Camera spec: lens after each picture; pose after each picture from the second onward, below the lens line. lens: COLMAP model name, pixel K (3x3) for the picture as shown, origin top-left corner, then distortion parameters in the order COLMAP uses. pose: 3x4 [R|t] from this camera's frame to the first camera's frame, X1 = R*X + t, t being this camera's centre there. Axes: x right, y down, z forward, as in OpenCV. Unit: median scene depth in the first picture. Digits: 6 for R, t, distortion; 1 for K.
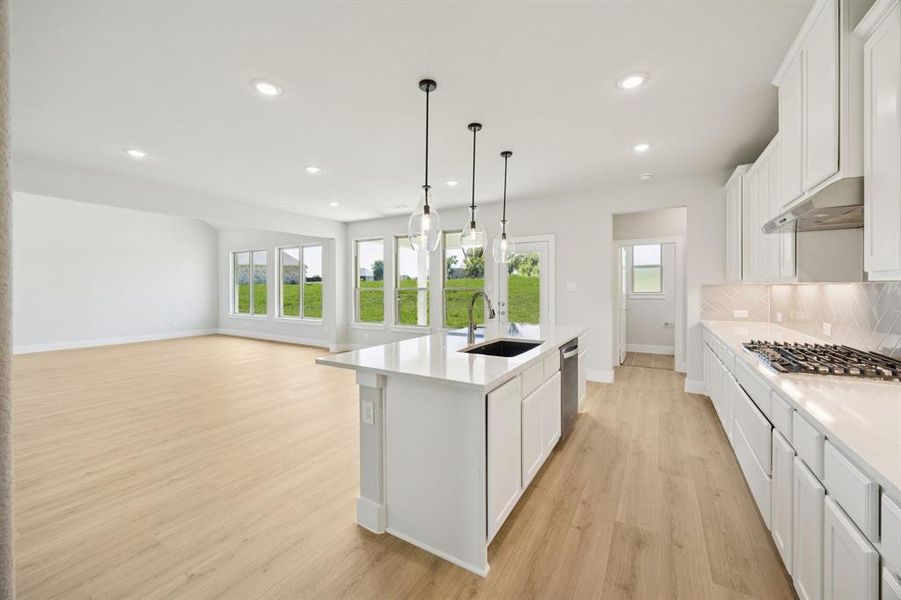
lens RADIAL K [[344.8, 0, 449.7], [0, 344.8, 292.5], [0, 0, 1]] dist [-0.003066, -0.000681]
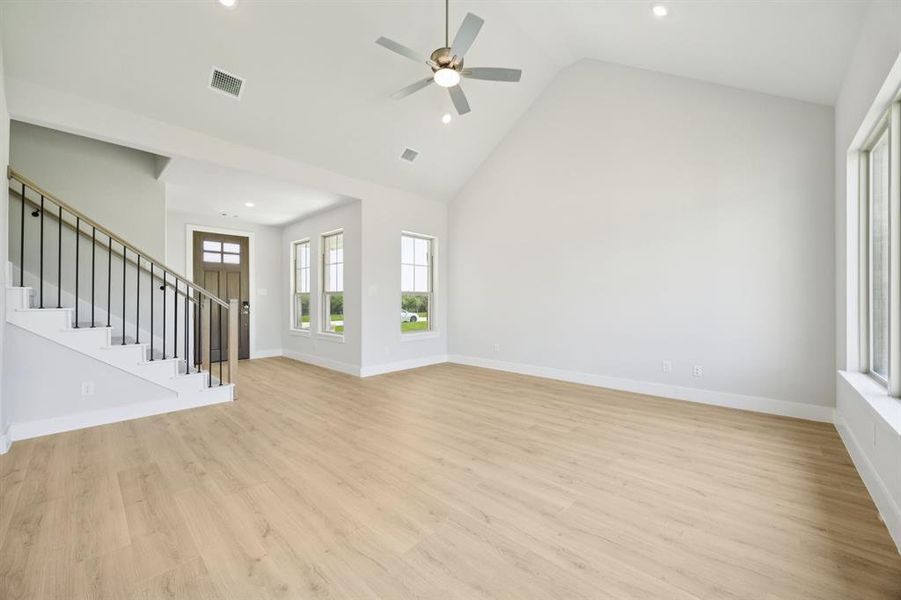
lens RADIAL K [[344.8, 0, 458.7], [0, 344.8, 300.4], [0, 0, 1]] dist [-0.003066, -0.000681]
pose [[-0.190867, -0.001926, -0.981614, -0.318195], [-0.008740, 0.999962, -0.000263, 0.007375], [0.981577, 0.008529, -0.190876, 0.785874]]
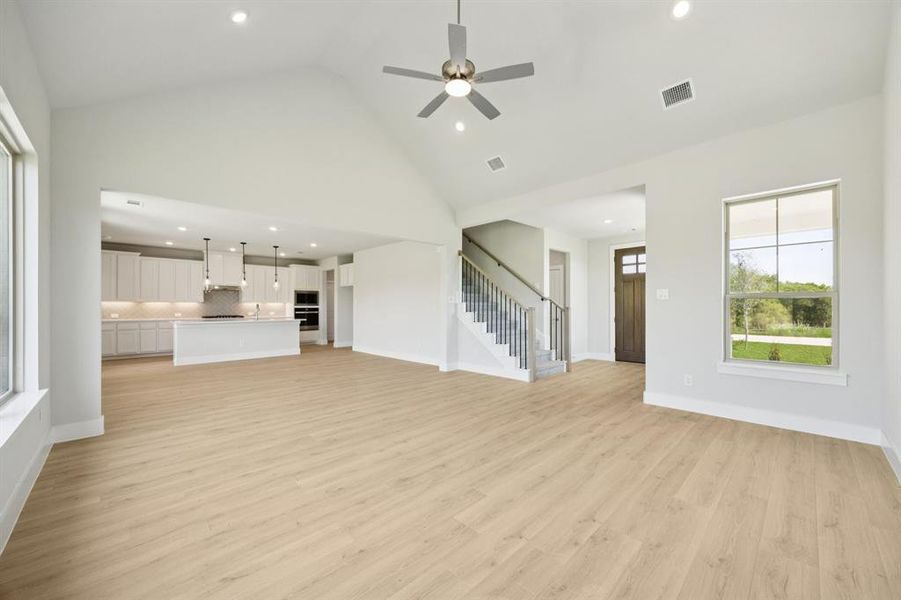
lens RADIAL K [[344.8, 0, 456.9], [0, 344.8, 303.8], [0, 0, 1]] dist [-0.003066, -0.000681]
pose [[-0.970487, 0.004503, 0.241112, -0.710312], [0.005408, 0.999981, 0.003090, -0.000402], [-0.241093, 0.004303, -0.970492, 1.028631]]
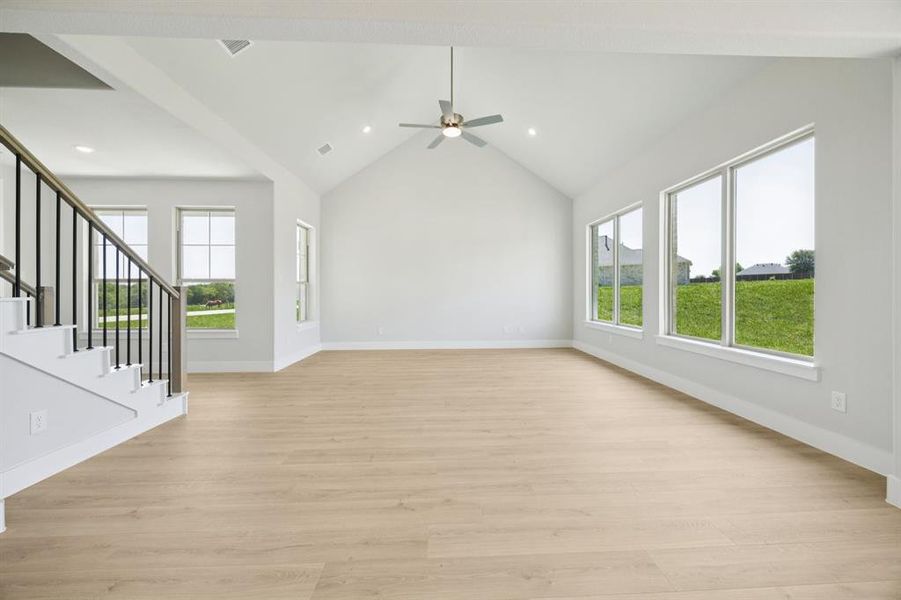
lens RADIAL K [[344.8, 0, 460.4], [0, 344.8, 293.4], [0, 0, 1]] dist [-0.003066, -0.000681]
pose [[0.561192, 0.001397, -0.827685, -0.245836], [-0.006301, 0.999977, -0.002584, 0.014340], [0.827662, 0.006666, 0.561188, 0.462715]]
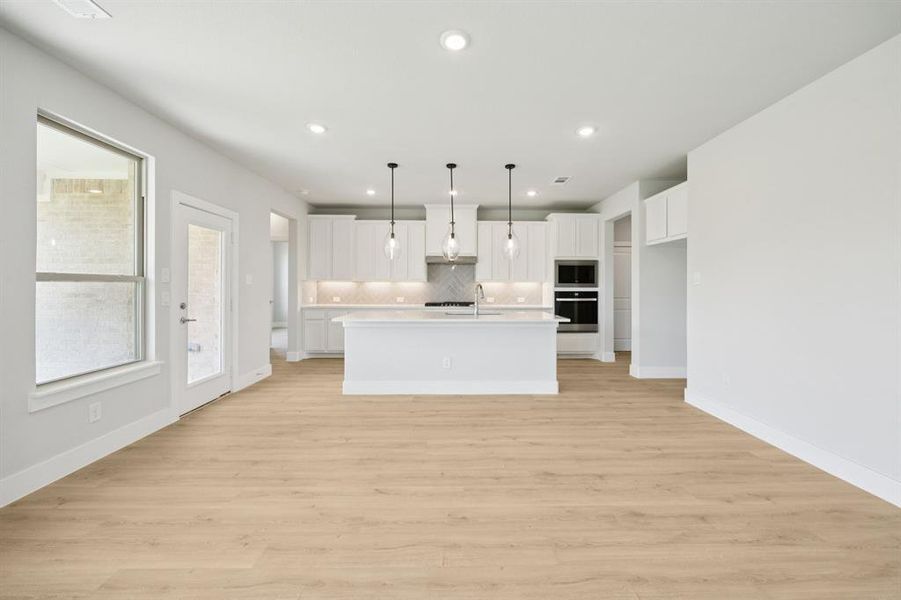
lens RADIAL K [[344.8, 0, 454.8], [0, 344.8, 287.5], [0, 0, 1]] dist [-0.003066, -0.000681]
pose [[-0.532179, -0.002533, 0.846628, -0.359823], [0.007031, 0.999948, 0.007412, 0.000761], [-0.846603, 0.009897, -0.532133, 0.553741]]
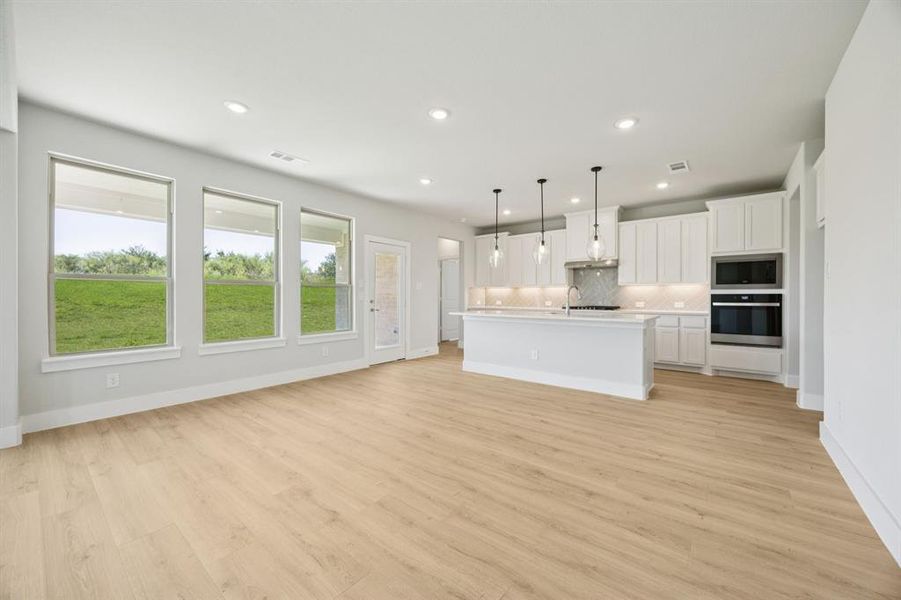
lens RADIAL K [[344.8, 0, 461.4], [0, 344.8, 293.6], [0, 0, 1]] dist [-0.003066, -0.000681]
pose [[0.120530, 0.012288, 0.992634, -0.491298], [0.009344, 0.999865, -0.013512, 0.016562], [-0.992666, 0.010904, 0.120399, 0.376173]]
